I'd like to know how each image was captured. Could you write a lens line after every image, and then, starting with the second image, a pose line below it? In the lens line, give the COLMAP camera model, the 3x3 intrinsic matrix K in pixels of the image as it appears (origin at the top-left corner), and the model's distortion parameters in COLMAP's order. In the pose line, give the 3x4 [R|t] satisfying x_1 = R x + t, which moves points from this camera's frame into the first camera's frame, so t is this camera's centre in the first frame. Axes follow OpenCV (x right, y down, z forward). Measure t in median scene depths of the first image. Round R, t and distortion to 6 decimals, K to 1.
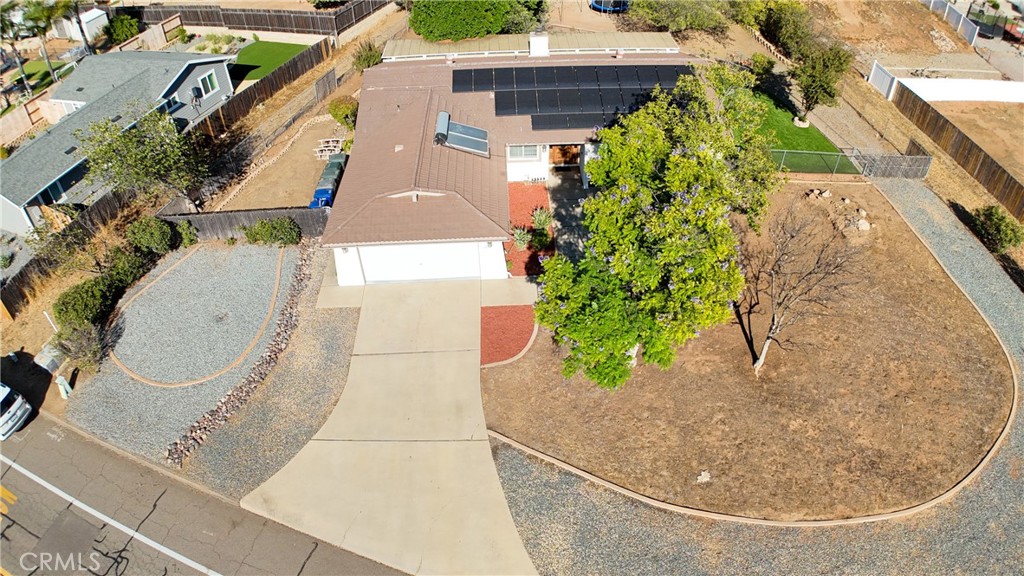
lens RADIAL K [[624.7, 0, 503.8], [0, 624.7, 286.4], [0, 0, 1]] dist [-0.174026, 0.009658]
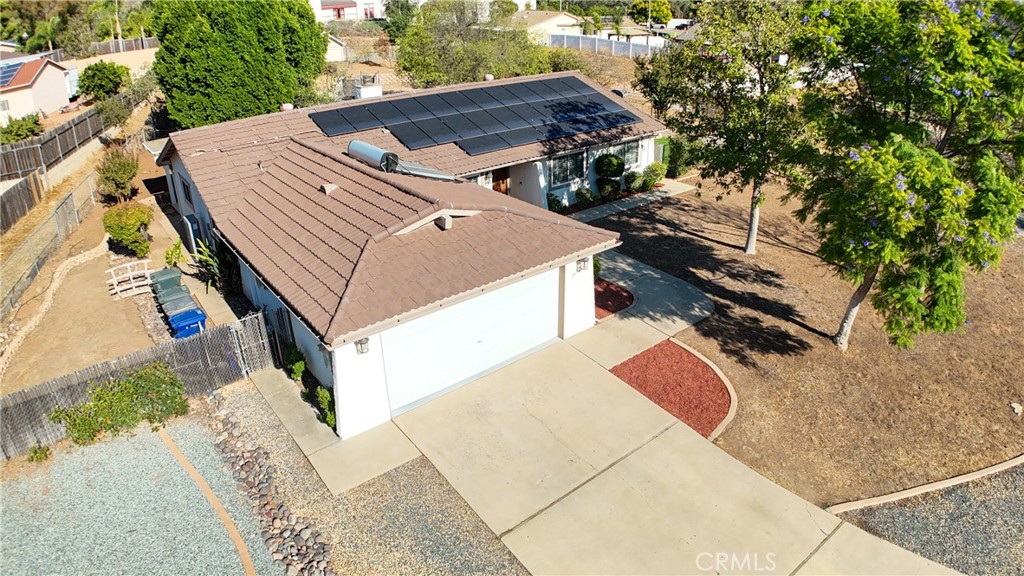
lens RADIAL K [[624.7, 0, 508.9], [0, 624.7, 290.8], [0, 0, 1]] dist [-0.174026, 0.009658]
pose [[0.799702, -0.256922, 0.542649, -0.303302], [0.401708, 0.900677, -0.165564, 0.018537], [-0.446215, 0.350389, 0.823481, 0.403570]]
